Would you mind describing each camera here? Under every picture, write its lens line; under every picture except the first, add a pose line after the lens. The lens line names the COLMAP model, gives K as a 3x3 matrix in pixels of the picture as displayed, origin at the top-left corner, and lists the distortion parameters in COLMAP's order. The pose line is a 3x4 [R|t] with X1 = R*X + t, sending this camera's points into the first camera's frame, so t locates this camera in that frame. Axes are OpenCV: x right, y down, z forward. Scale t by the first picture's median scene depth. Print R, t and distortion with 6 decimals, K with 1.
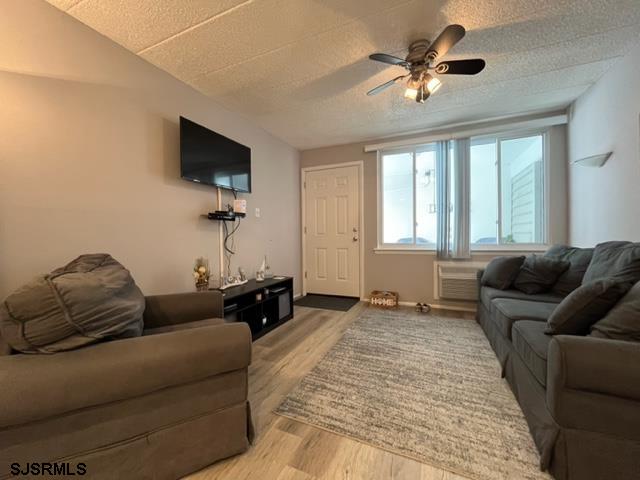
lens RADIAL K [[260.9, 0, 319.1], [0, 260.9, 239.0], [0, 0, 1]] dist [-0.000207, -0.000210]
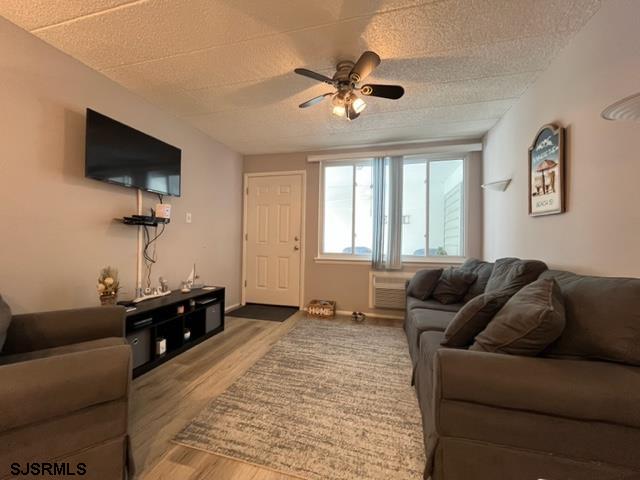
lens RADIAL K [[260.9, 0, 319.1], [0, 260.9, 239.0], [0, 0, 1]] dist [-0.000207, -0.000210]
pose [[0.987155, 0.028690, 0.157166, 0.117809], [-0.025302, 0.999403, -0.023515, -0.022282], [-0.157746, 0.019236, 0.987292, 0.003090]]
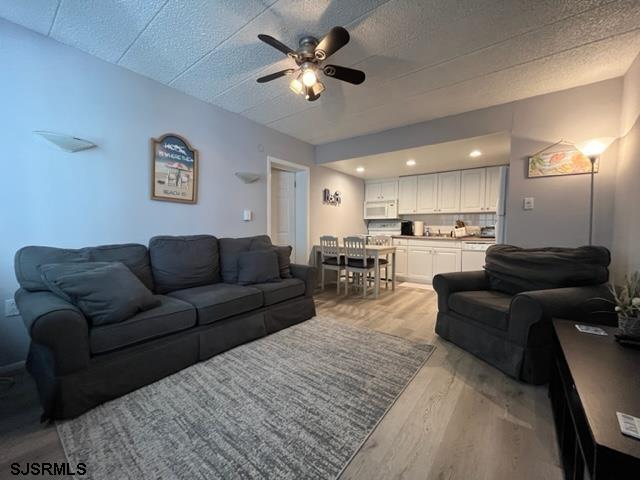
lens RADIAL K [[260.9, 0, 319.1], [0, 260.9, 239.0], [0, 0, 1]] dist [-0.000207, -0.000210]
pose [[-0.972781, -0.008334, 0.231577, 0.091732], [0.005853, 0.998151, 0.060505, -0.041642], [-0.231653, 0.060214, -0.970933, 1.754272]]
